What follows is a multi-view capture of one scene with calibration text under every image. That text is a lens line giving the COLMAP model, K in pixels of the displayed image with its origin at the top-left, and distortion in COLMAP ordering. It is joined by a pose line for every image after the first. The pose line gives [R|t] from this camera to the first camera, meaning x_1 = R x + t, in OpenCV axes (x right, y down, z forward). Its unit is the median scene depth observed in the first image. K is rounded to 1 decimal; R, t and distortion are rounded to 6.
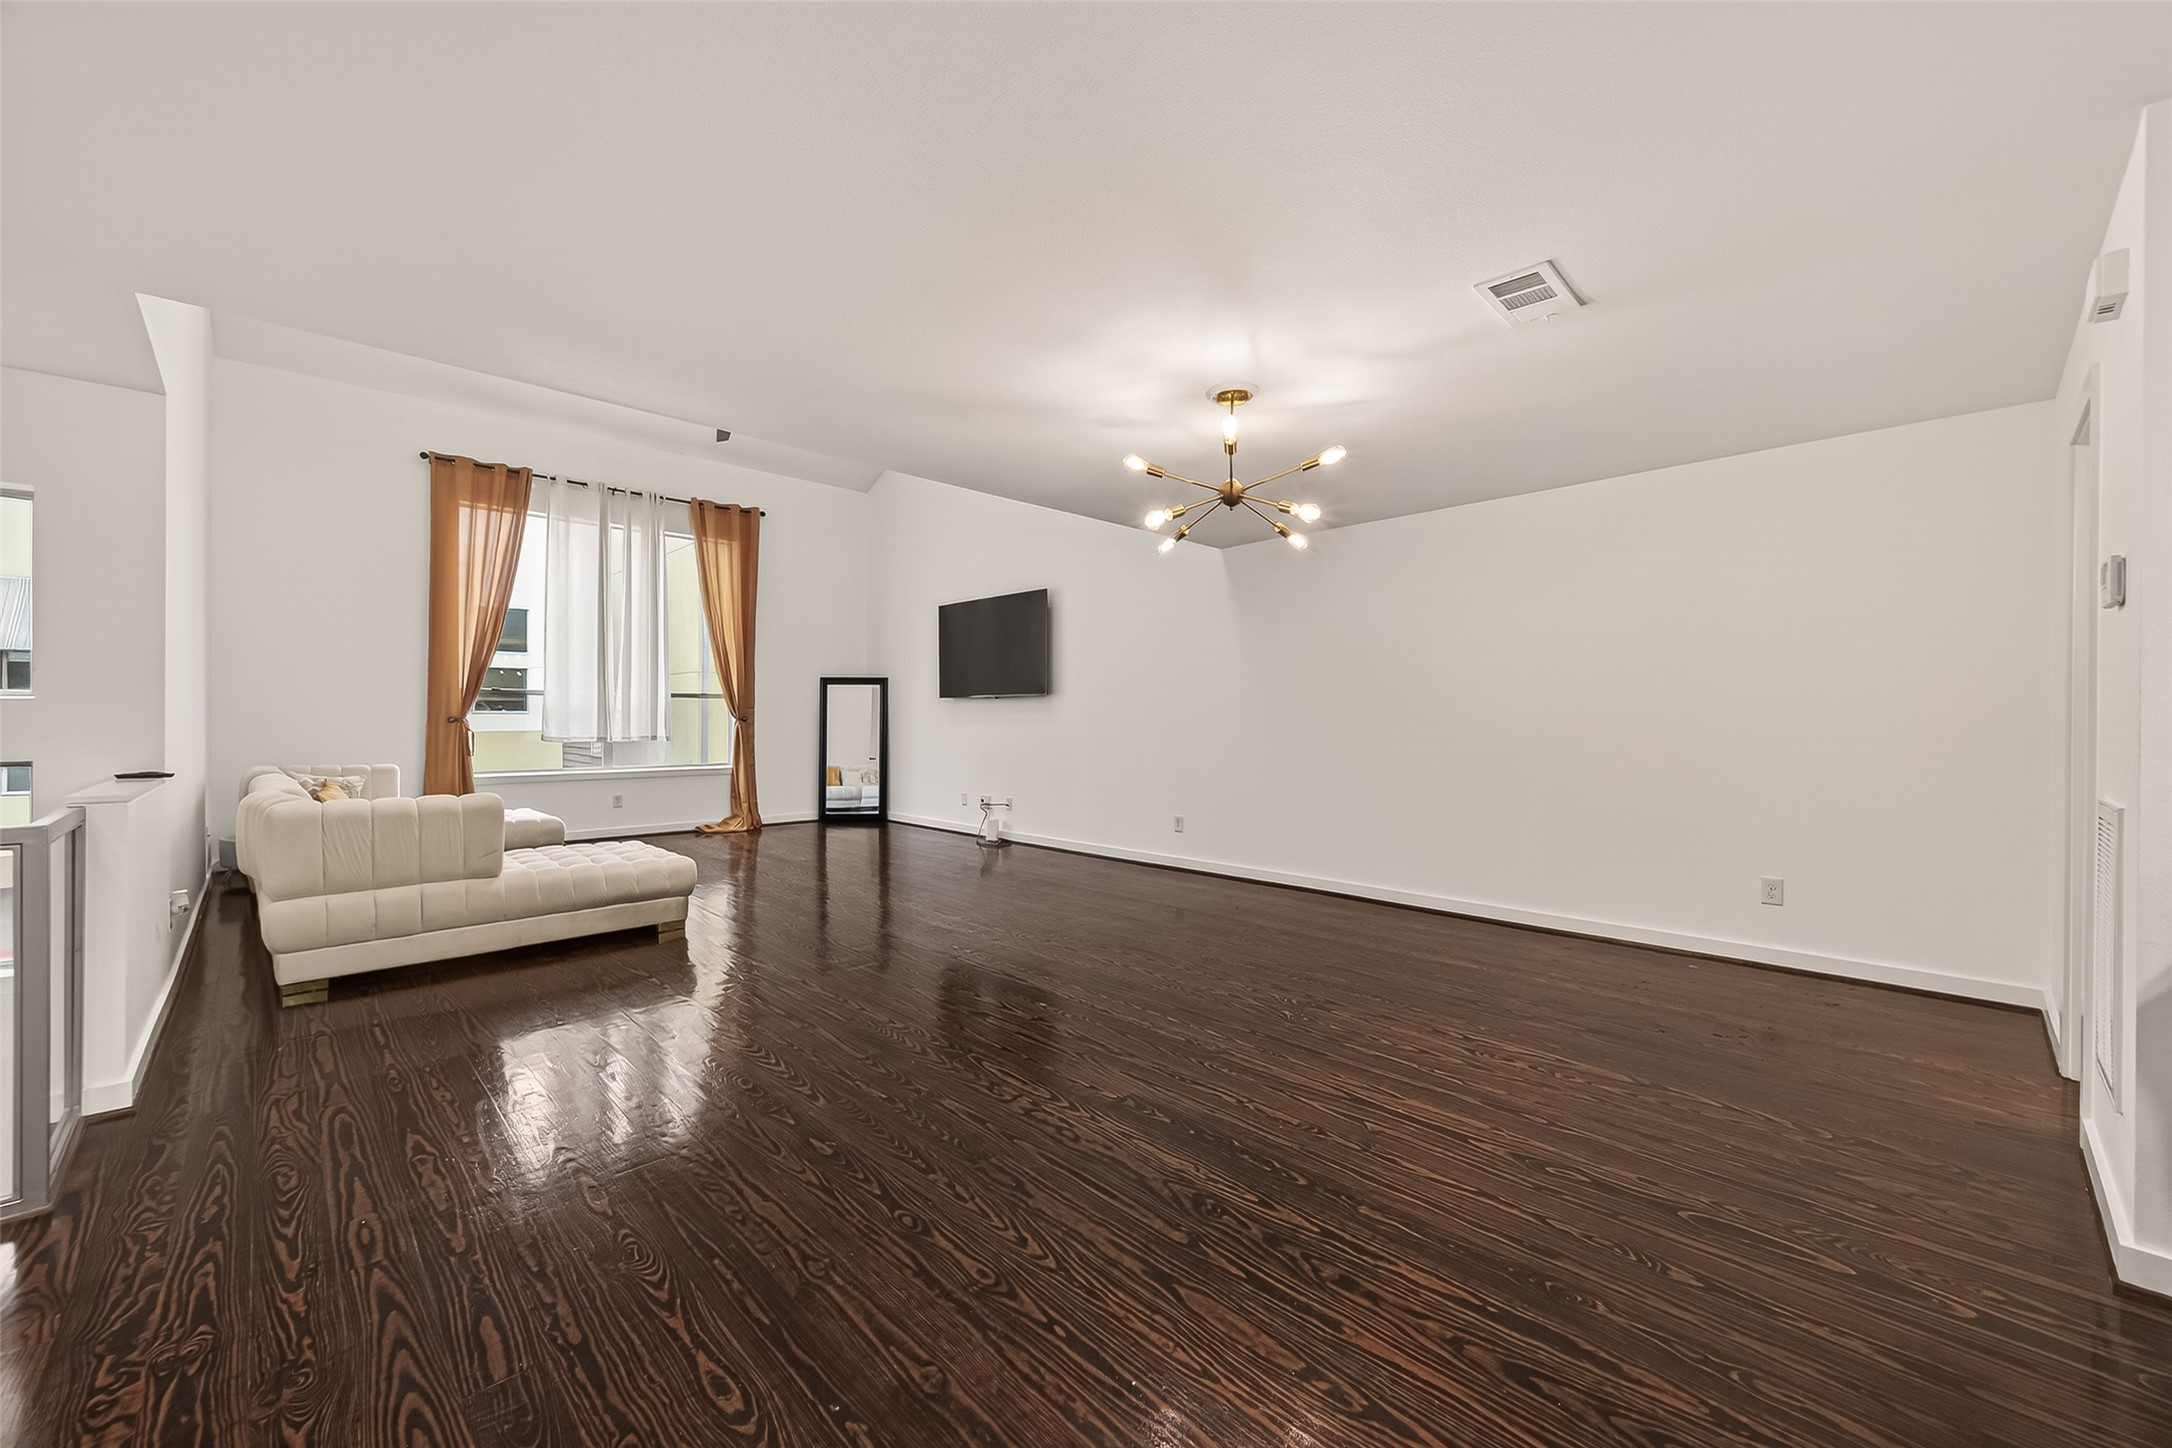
lens RADIAL K [[846.8, 0, 1076.4], [0, 846.8, 718.5], [0, 0, 1]] dist [0.006276, -0.001526]
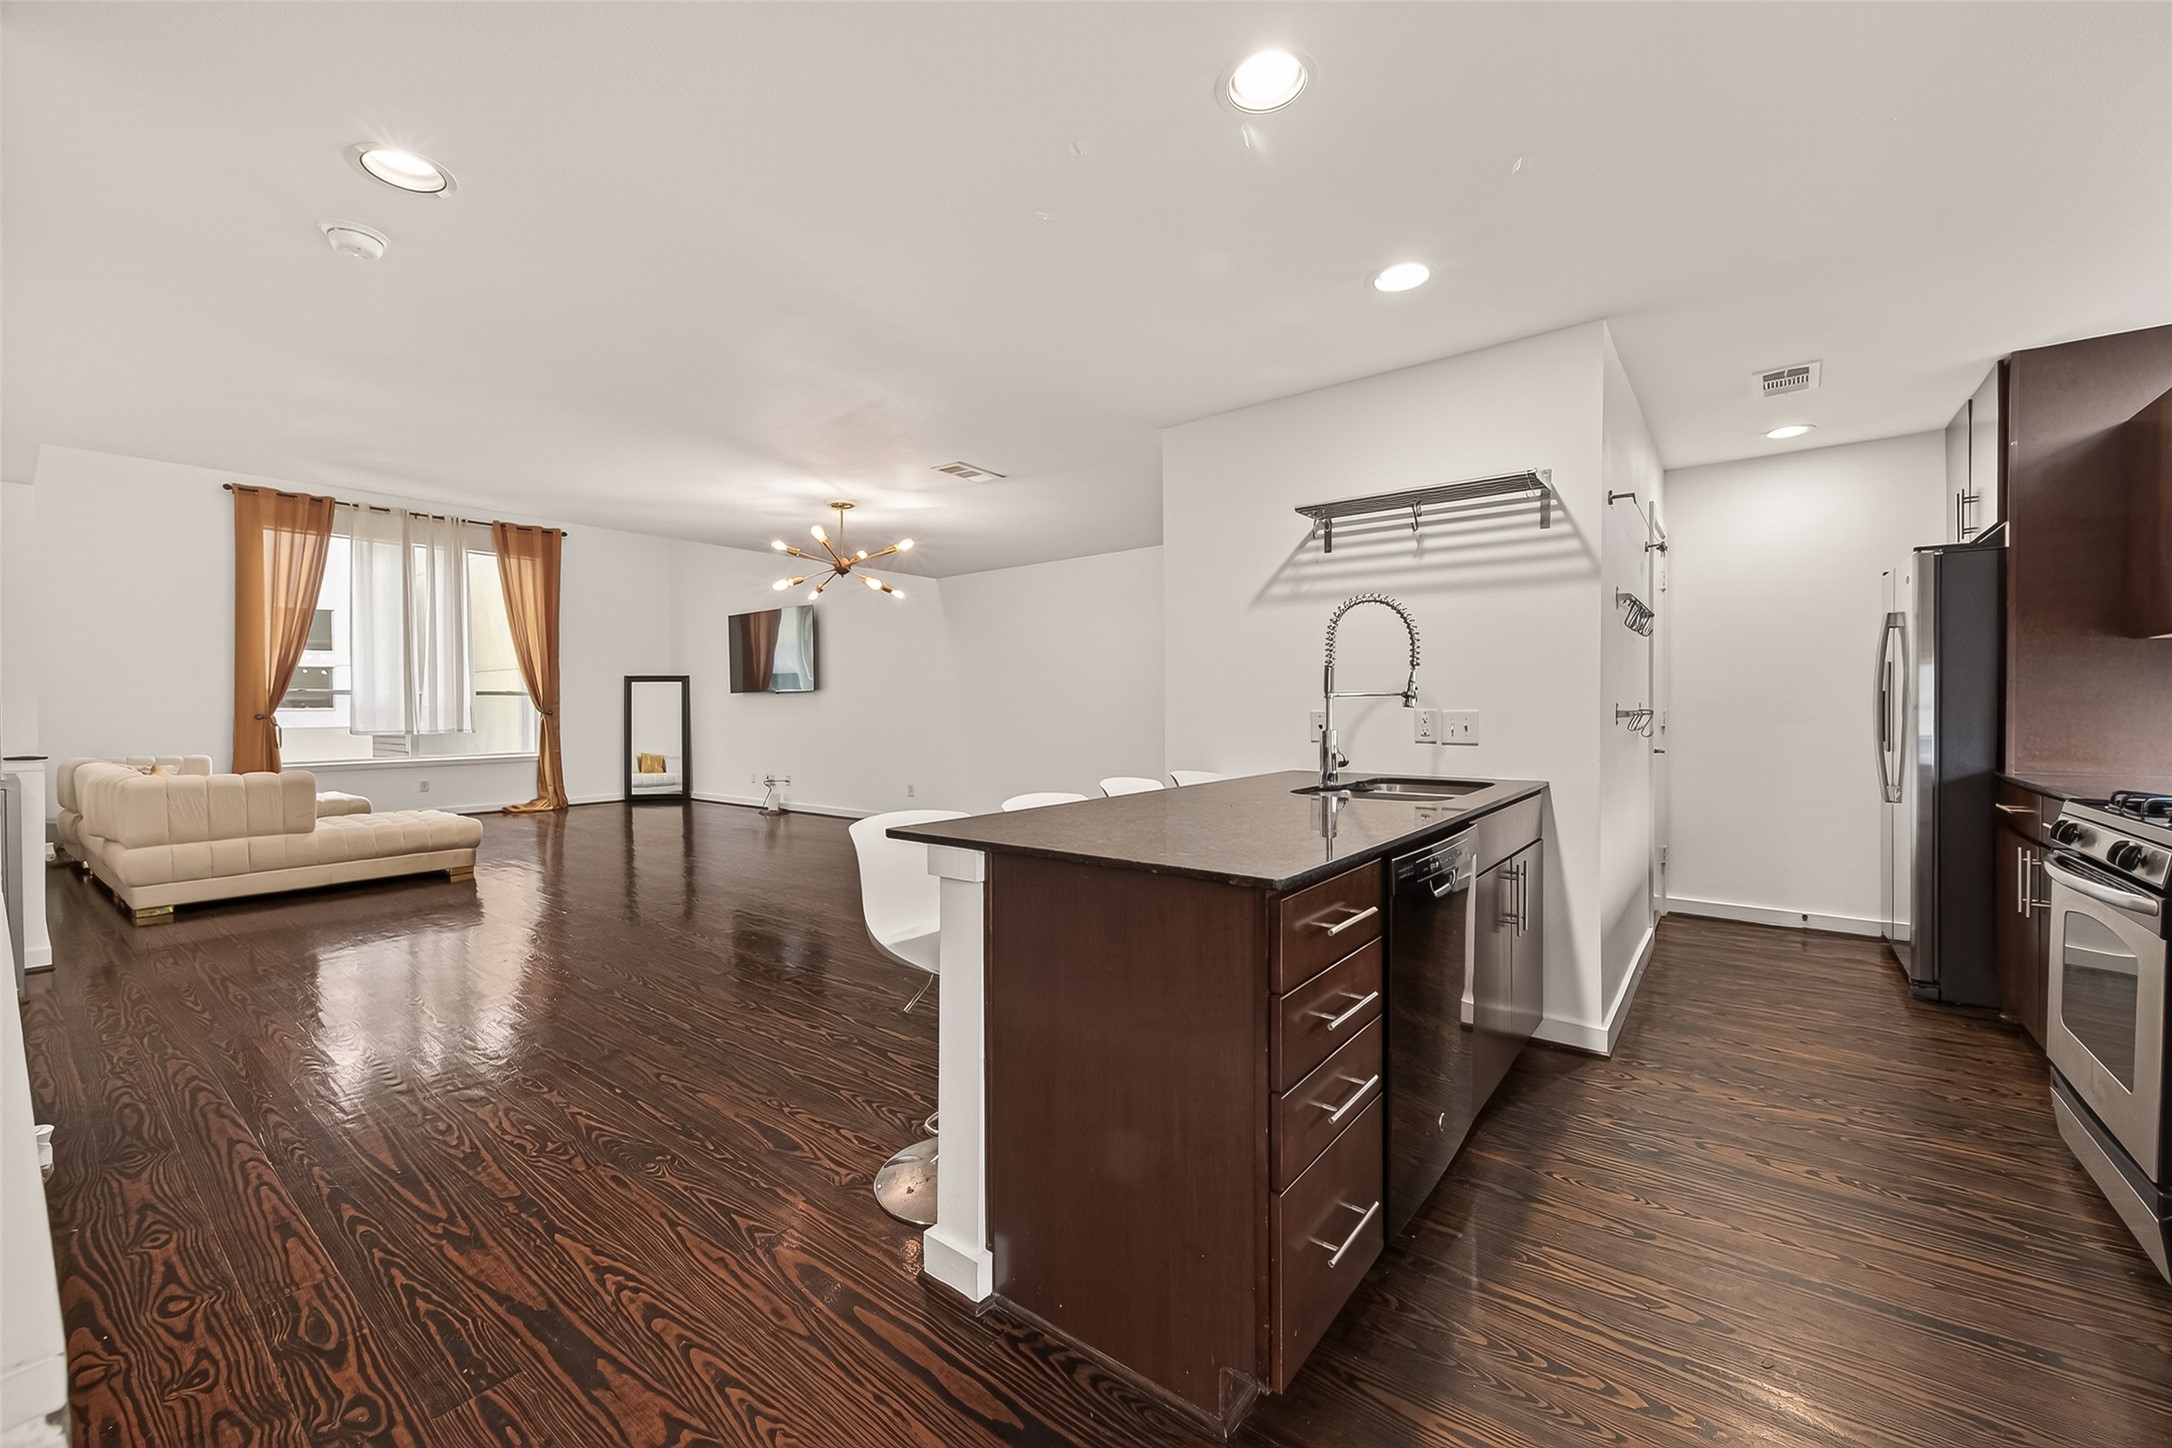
lens RADIAL K [[846.8, 0, 1110.6], [0, 846.8, 716.0], [0, 0, 1]] dist [0.006276, -0.001526]
pose [[0.986178, -0.012070, 0.165248, 0.196785], [0.010408, 0.999886, 0.010920, 0.000166], [-0.165361, -0.009049, 0.986192, -0.305604]]
